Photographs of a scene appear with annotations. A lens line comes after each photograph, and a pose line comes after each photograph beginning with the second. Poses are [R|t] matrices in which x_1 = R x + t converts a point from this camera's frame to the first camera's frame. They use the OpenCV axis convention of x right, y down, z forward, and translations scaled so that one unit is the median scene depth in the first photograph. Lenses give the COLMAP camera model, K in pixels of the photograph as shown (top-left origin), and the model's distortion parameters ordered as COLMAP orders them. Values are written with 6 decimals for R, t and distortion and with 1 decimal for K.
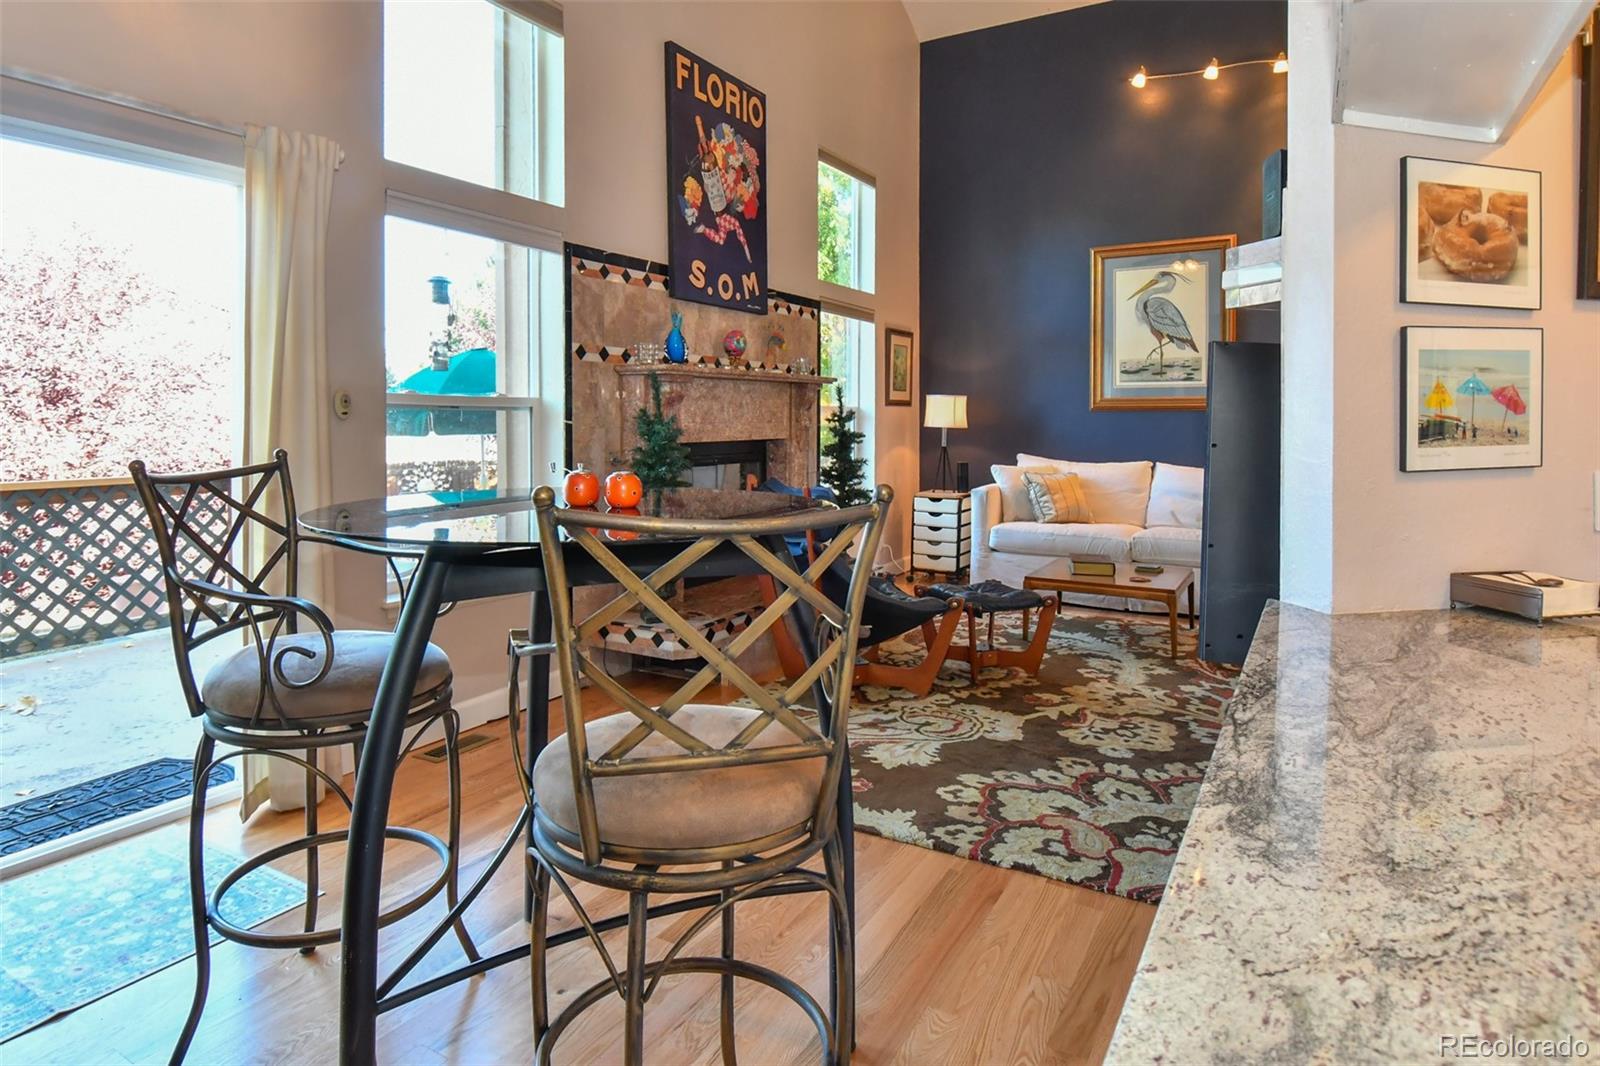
lens RADIAL K [[926.7, 0, 809.6], [0, 926.7, 438.8], [0, 0, 1]] dist [-0.005028, -0.015318]
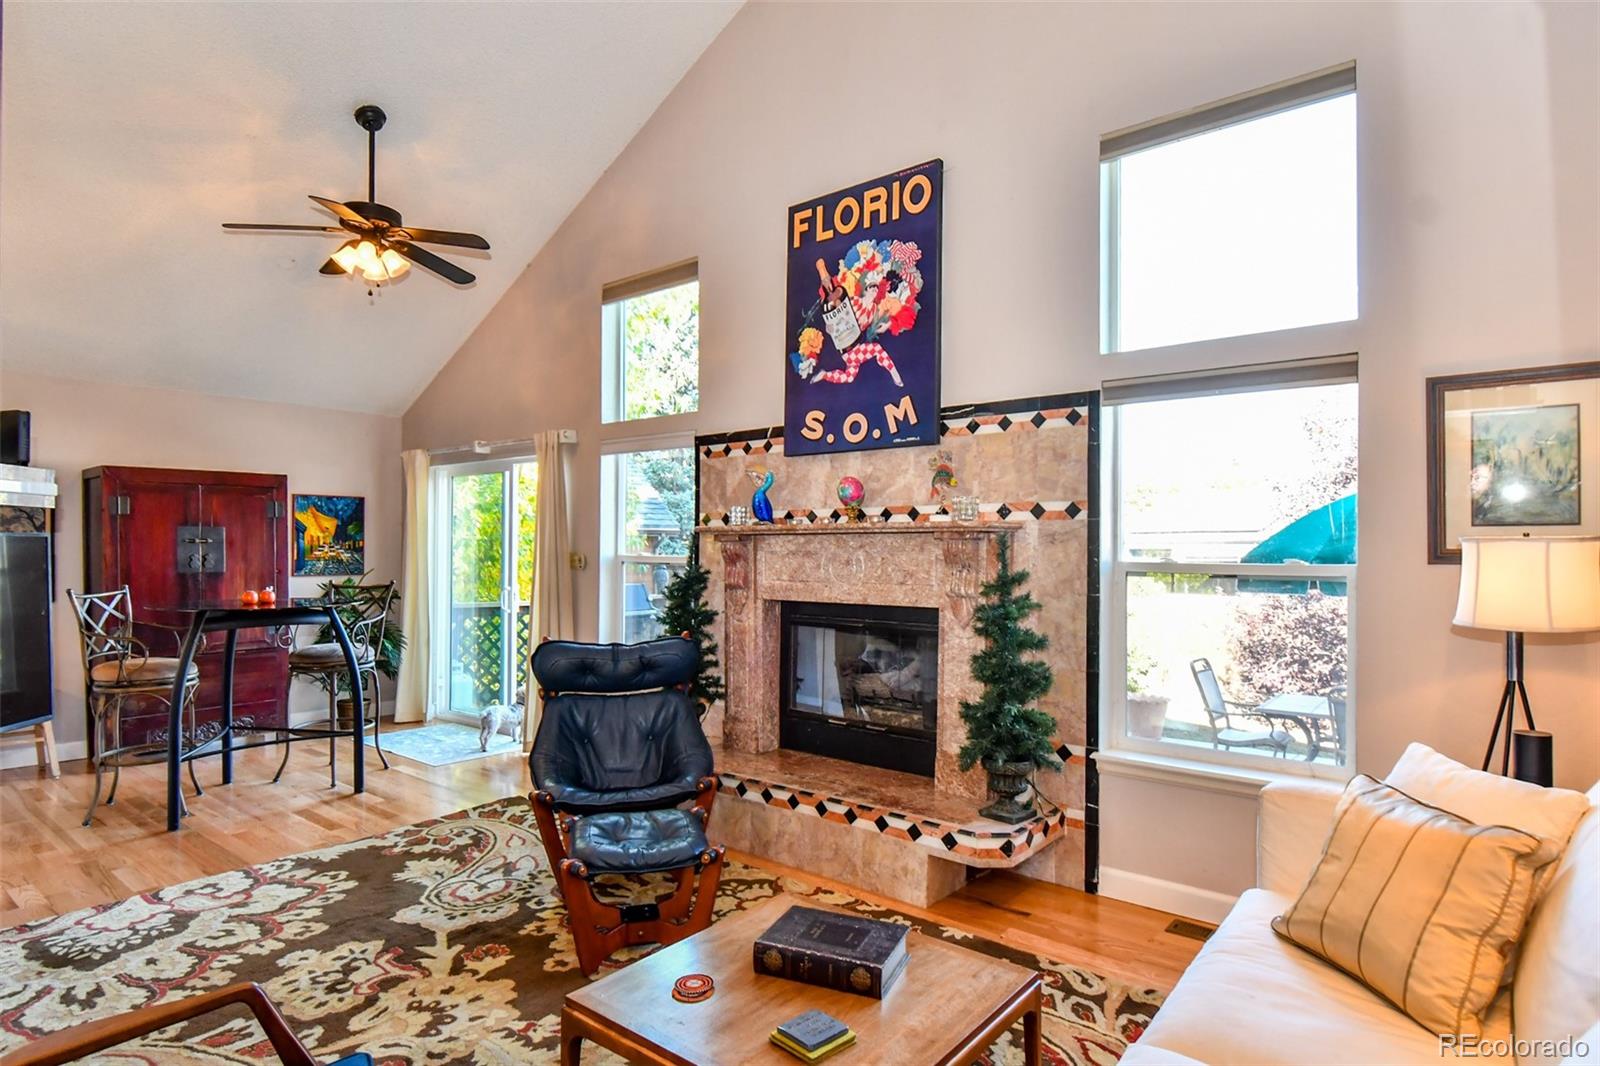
lens RADIAL K [[867.0, 0, 806.7], [0, 867.0, 542.9], [0, 0, 1]] dist [-0.008592, -0.017433]
pose [[-0.168730, -0.008993, -0.985621, 0.796446], [-0.024145, 0.999696, -0.004988, -0.054419], [0.985367, 0.022956, -0.168896, 1.201270]]
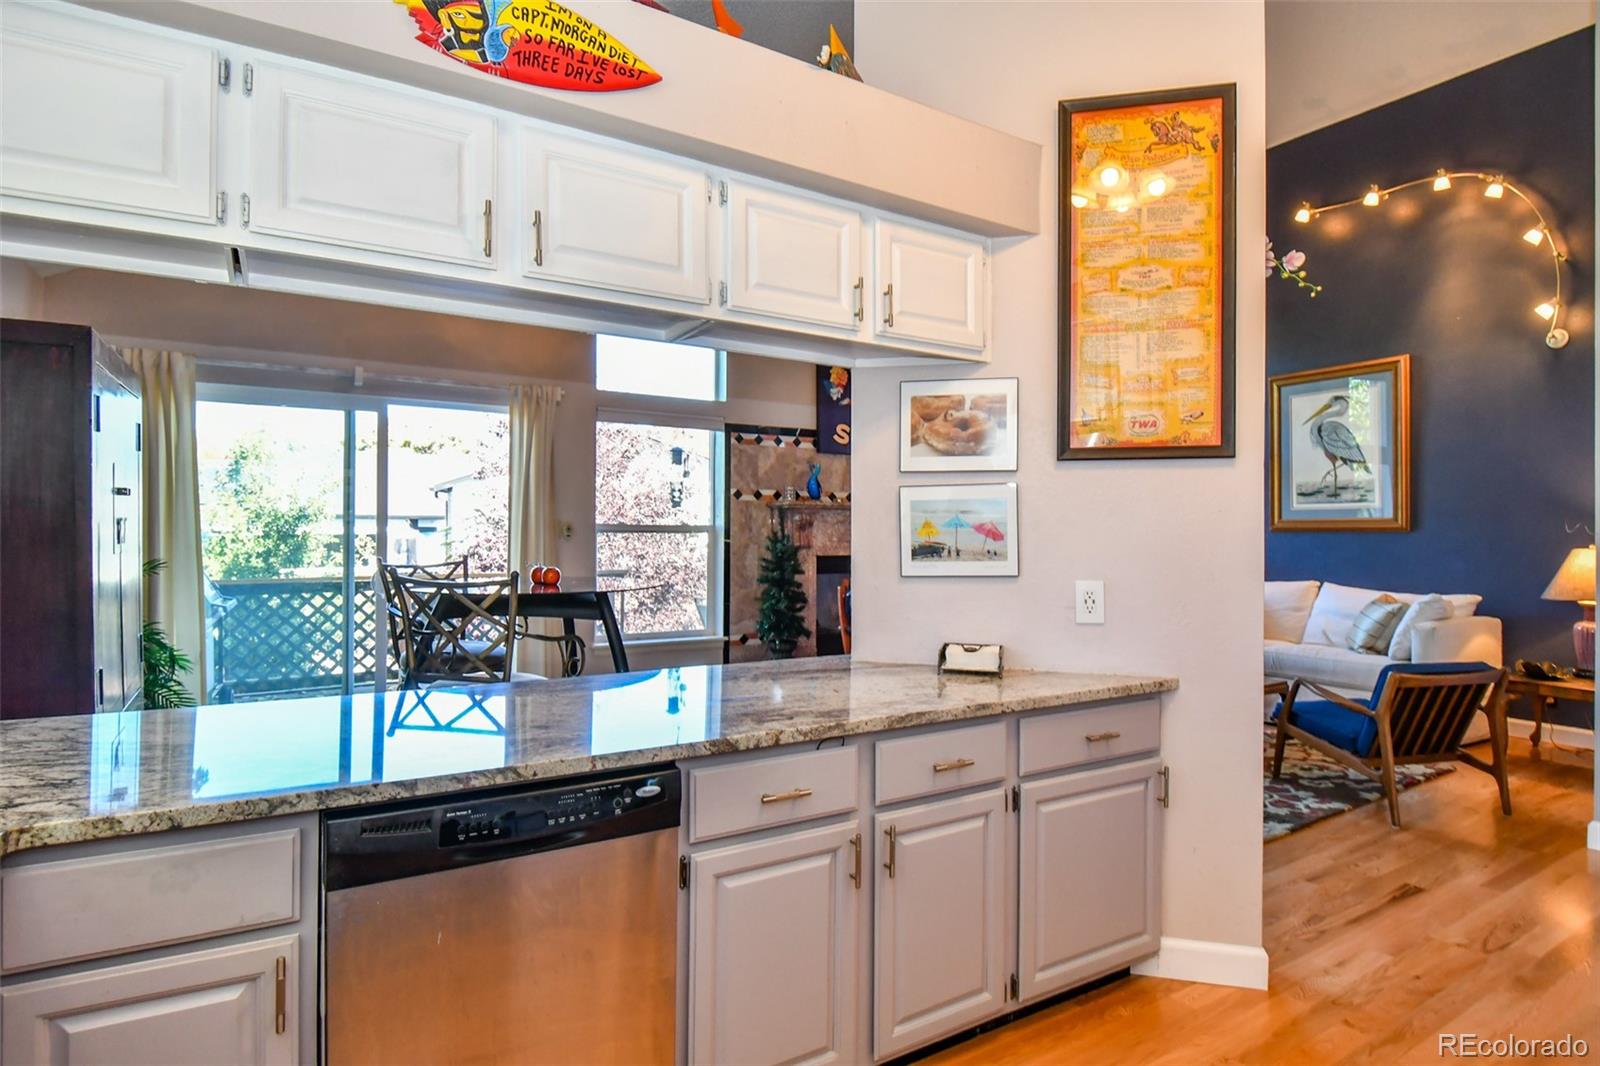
lens RADIAL K [[867.0, 0, 808.6], [0, 867.0, 533.8], [0, 0, 1]] dist [-0.008592, -0.017433]
pose [[0.873811, 0.001656, -0.486264, 0.487810], [-0.013054, 0.999714, -0.020053, -0.002559], [0.486091, 0.023870, 0.873582, -0.159337]]
